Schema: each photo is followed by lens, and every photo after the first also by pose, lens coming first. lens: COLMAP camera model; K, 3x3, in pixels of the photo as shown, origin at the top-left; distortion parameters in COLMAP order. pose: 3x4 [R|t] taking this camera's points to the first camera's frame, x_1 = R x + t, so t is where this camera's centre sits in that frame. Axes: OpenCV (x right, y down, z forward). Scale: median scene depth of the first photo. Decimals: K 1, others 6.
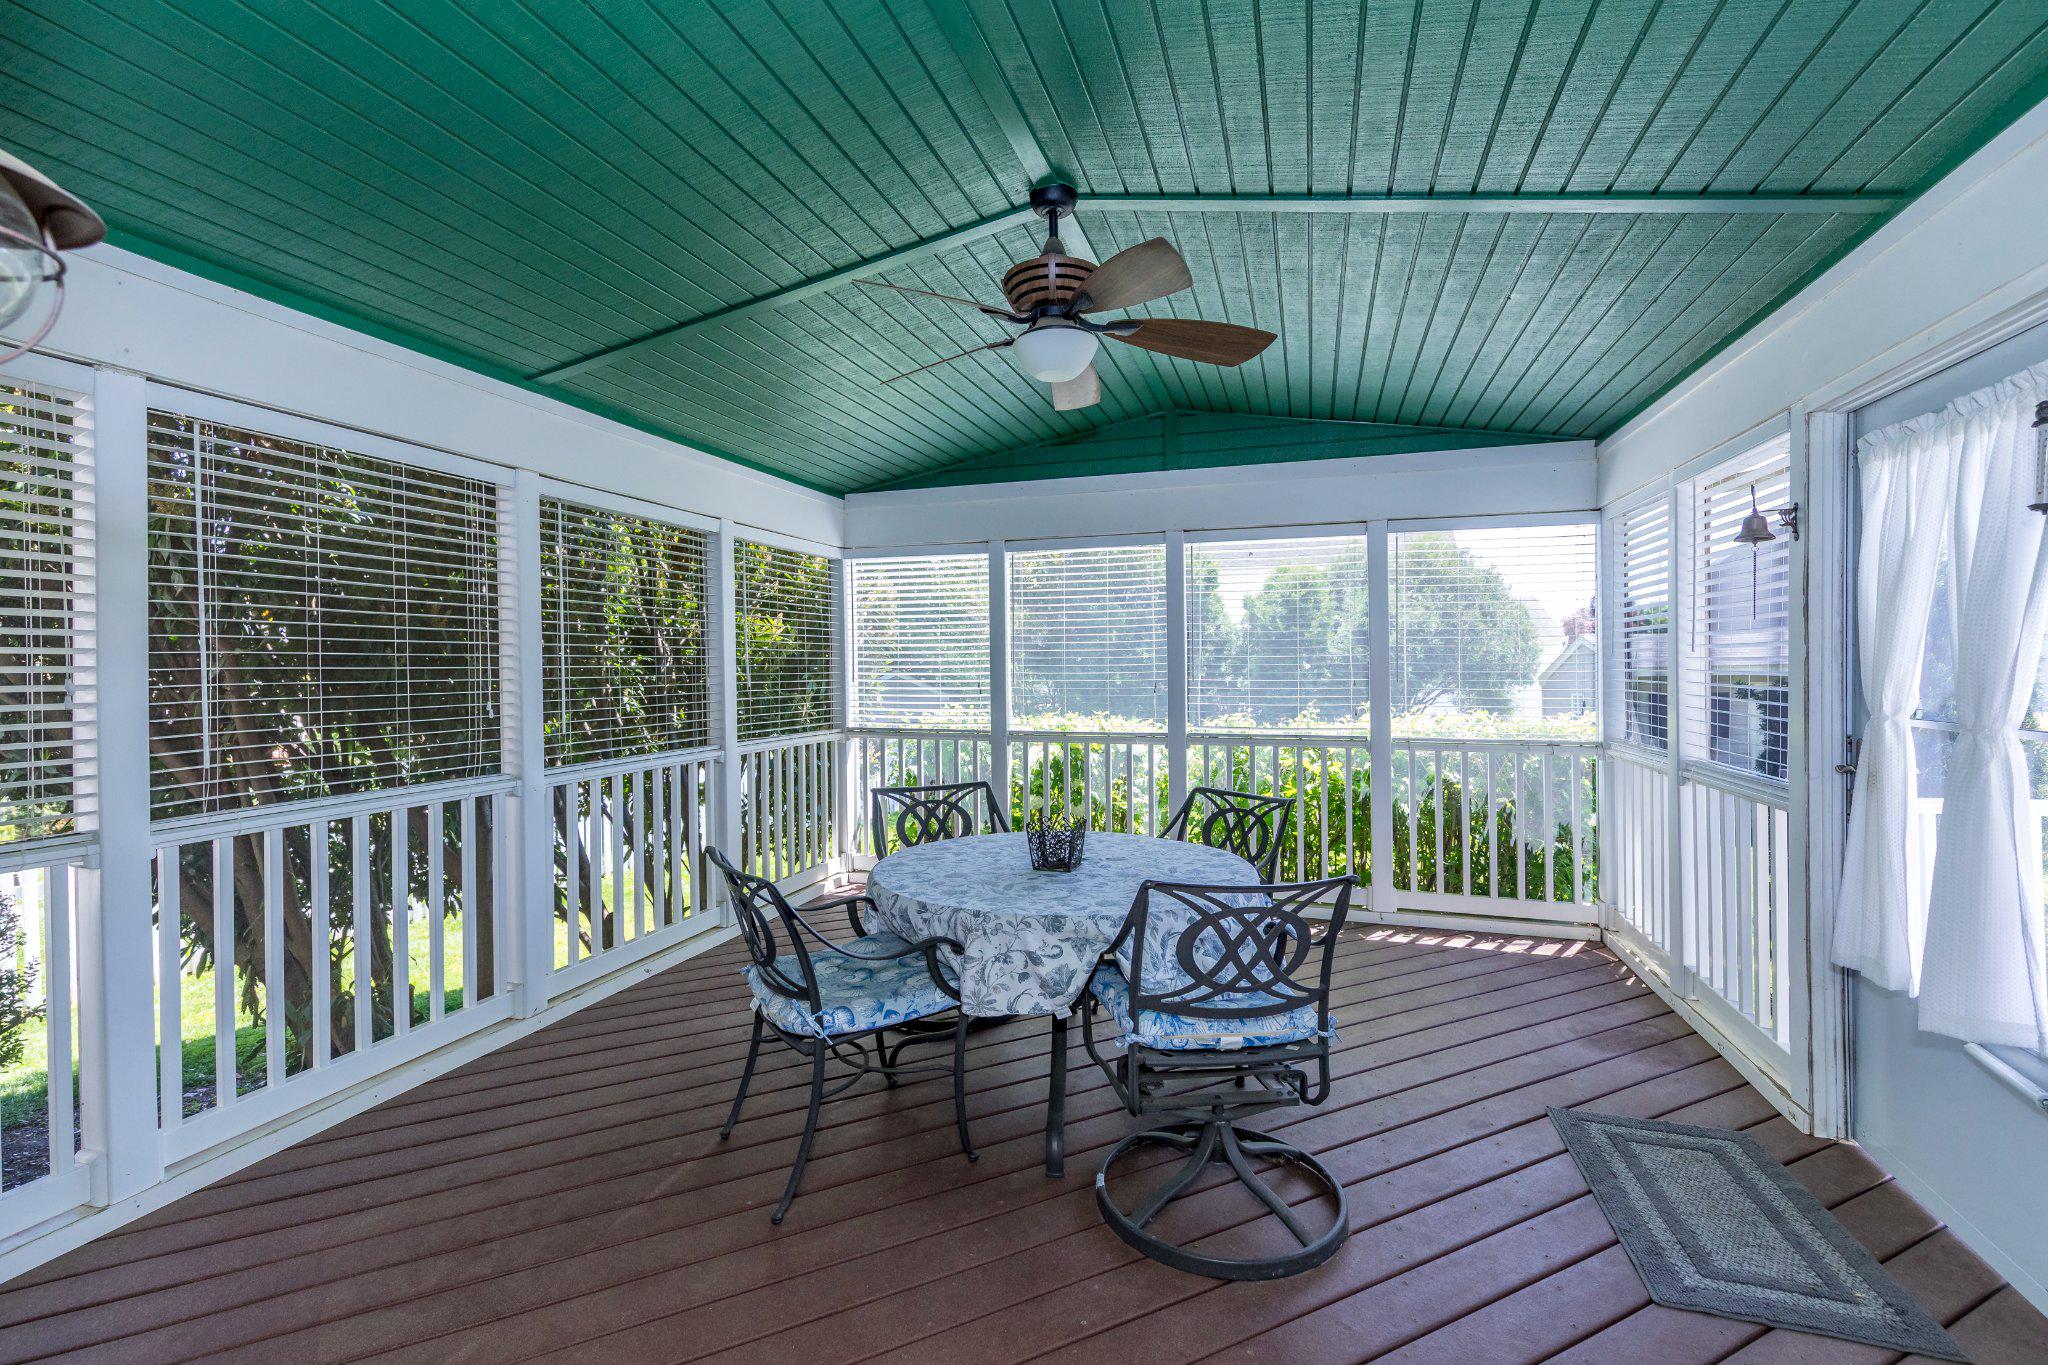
lens RADIAL K [[898.4, 0, 1021.5], [0, 898.4, 679.5], [0, 0, 1]] dist [0.000182, -0.000171]
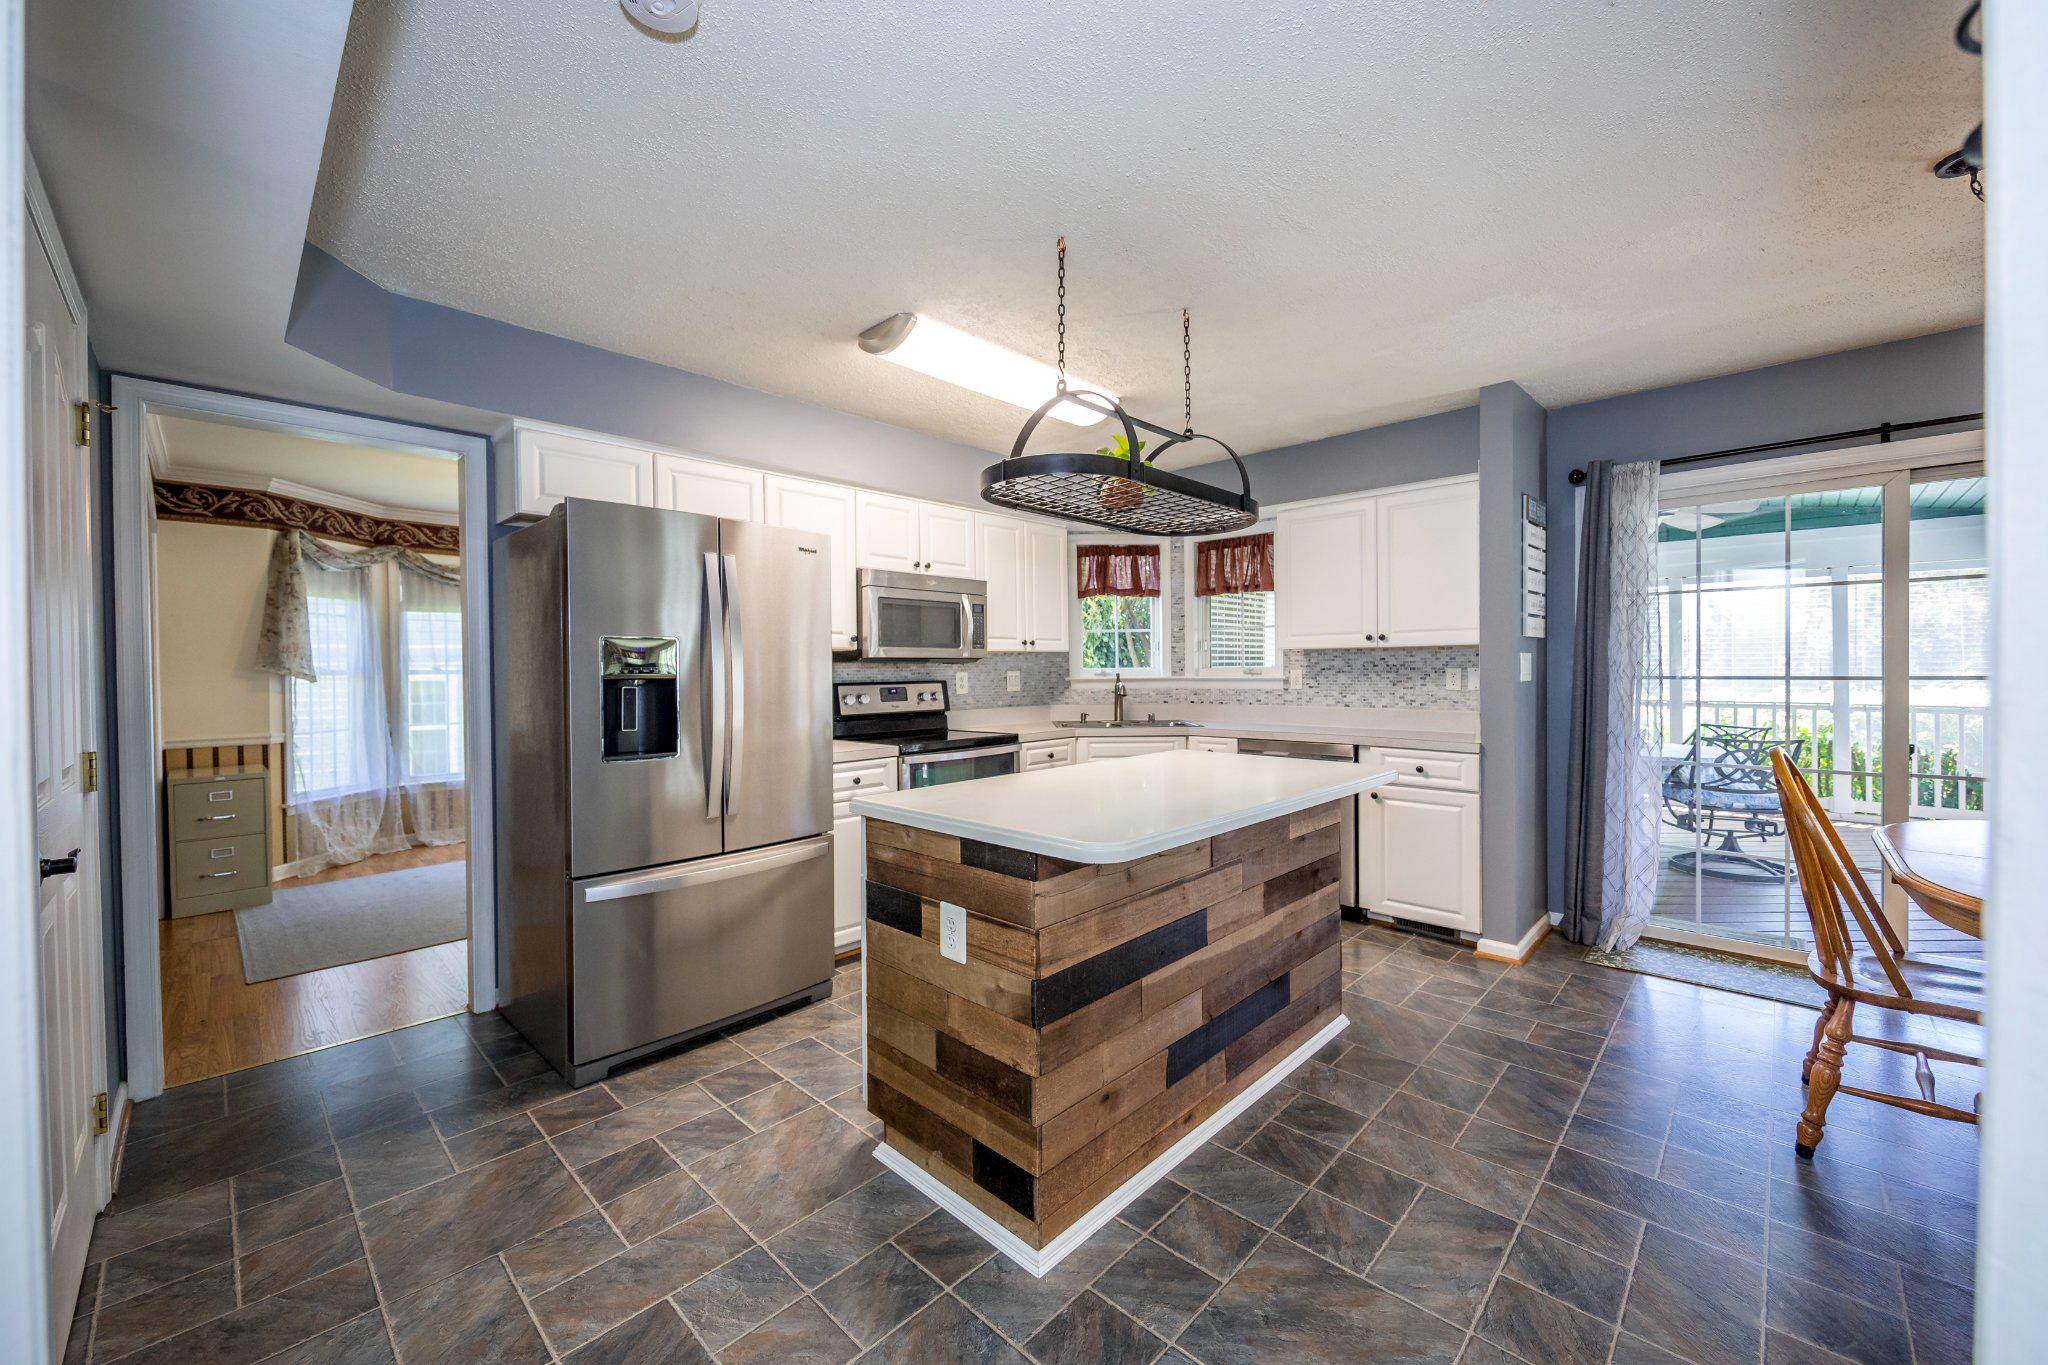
lens RADIAL K [[795.9, 0, 1022.5], [0, 795.9, 677.4], [0, 0, 1]] dist [0.006964, -0.000402]
pose [[0.898565, 0.002641, -0.438833, -0.628333], [-0.001482, 0.999994, 0.002983, 0.033617], [0.438838, -0.002030, 0.898564, -2.034731]]
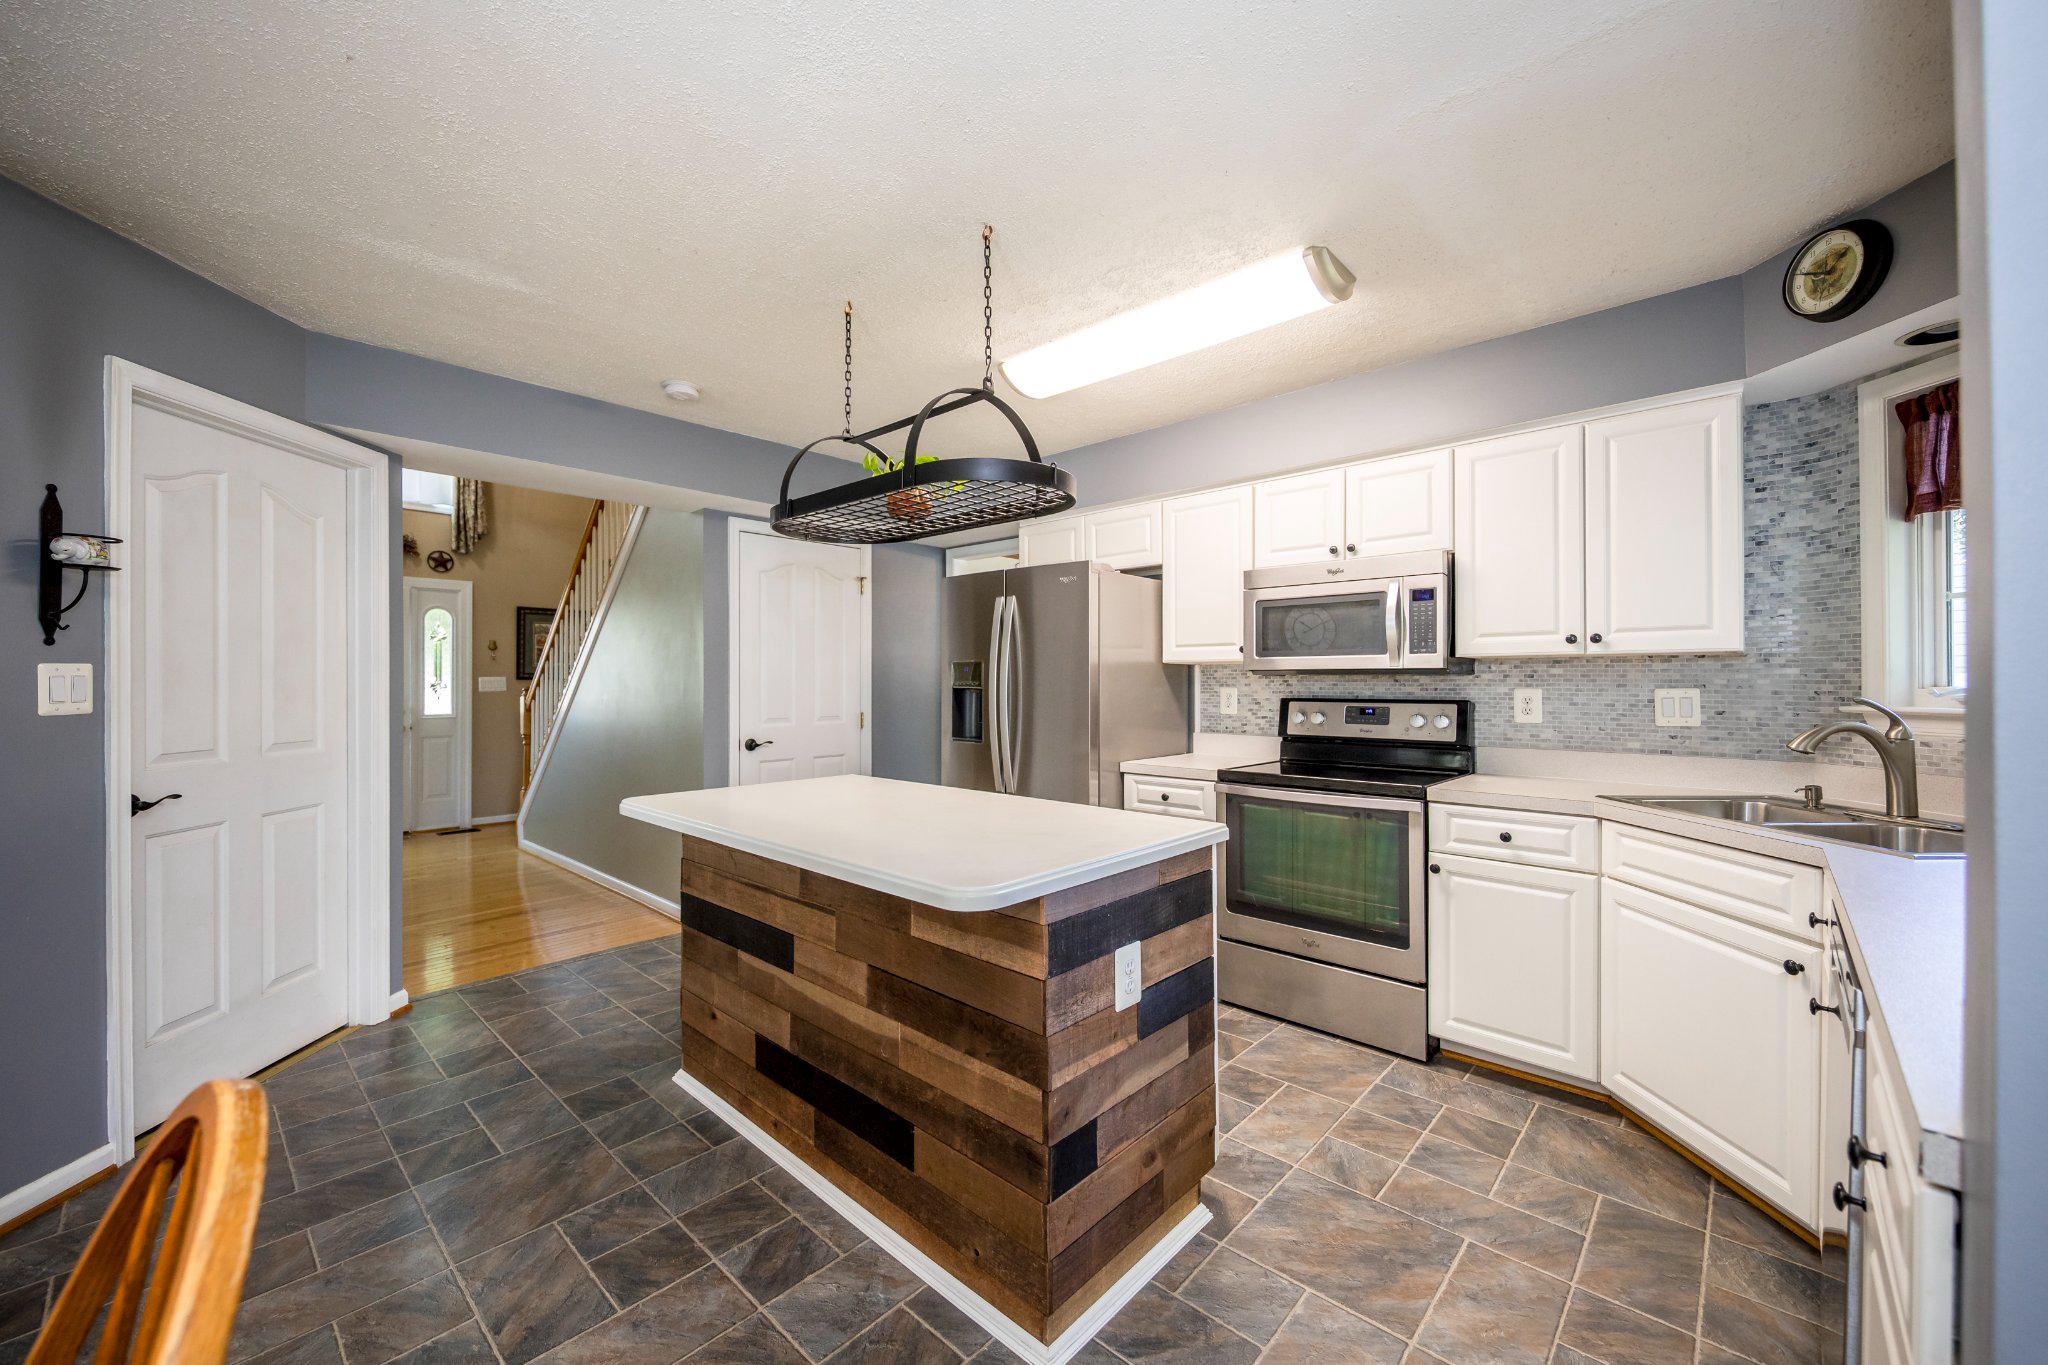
lens RADIAL K [[795.9, 0, 1009.8], [0, 795.9, 678.1], [0, 0, 1]] dist [0.006964, -0.000402]
pose [[-0.428427, 0.004646, -0.903565, -0.085606], [-0.006686, 0.999943, 0.008312, 0.001245], [0.903552, 0.009602, -0.428371, -0.356799]]
